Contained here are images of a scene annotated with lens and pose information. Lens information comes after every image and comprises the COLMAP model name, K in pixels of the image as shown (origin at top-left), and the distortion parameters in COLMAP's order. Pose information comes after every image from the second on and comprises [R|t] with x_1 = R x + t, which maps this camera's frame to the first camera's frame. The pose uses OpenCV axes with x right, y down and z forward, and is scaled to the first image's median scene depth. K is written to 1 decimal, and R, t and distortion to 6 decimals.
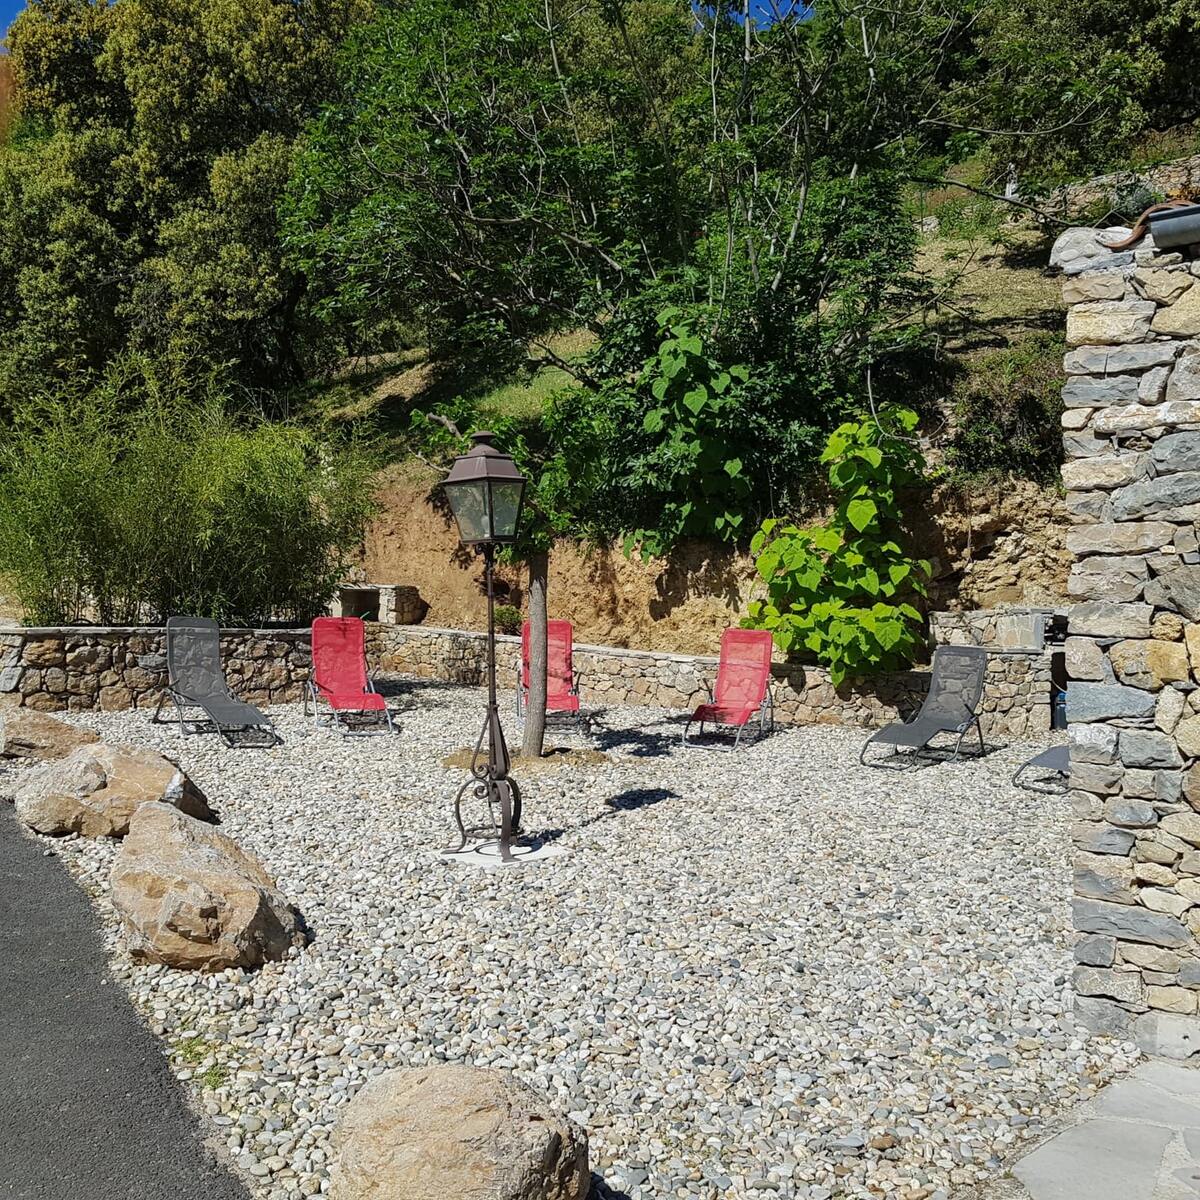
lens RADIAL K [[1224.4, 0, 639.9], [0, 1224.4, 583.6], [0, 0, 1]] dist [0.009783, 0.000000]
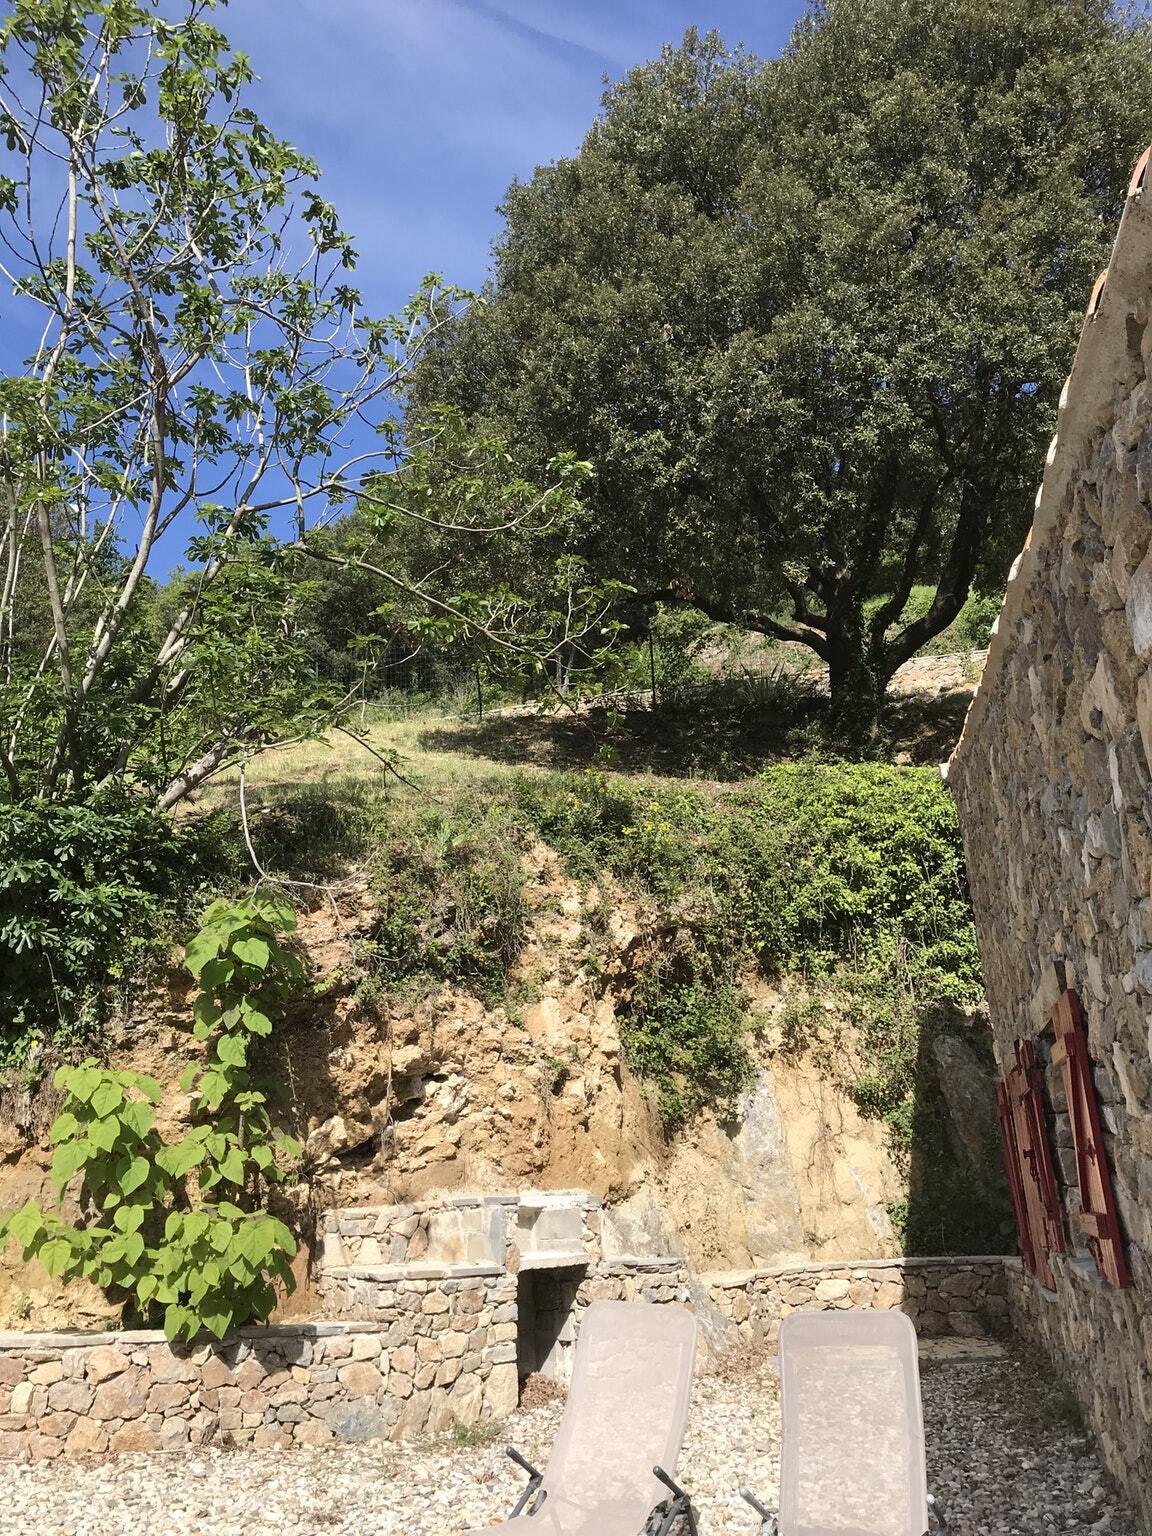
lens RADIAL K [[1288.2, 0, 578.9], [0, 1288.2, 757.4], [0, 0, 1]] dist [0.048204, -0.054491]
pose [[0.900394, 0.098547, 0.423769, 0.159563], [0.032483, 0.956065, -0.291349, -0.001288], [-0.433862, 0.276094, 0.857634, 0.948544]]
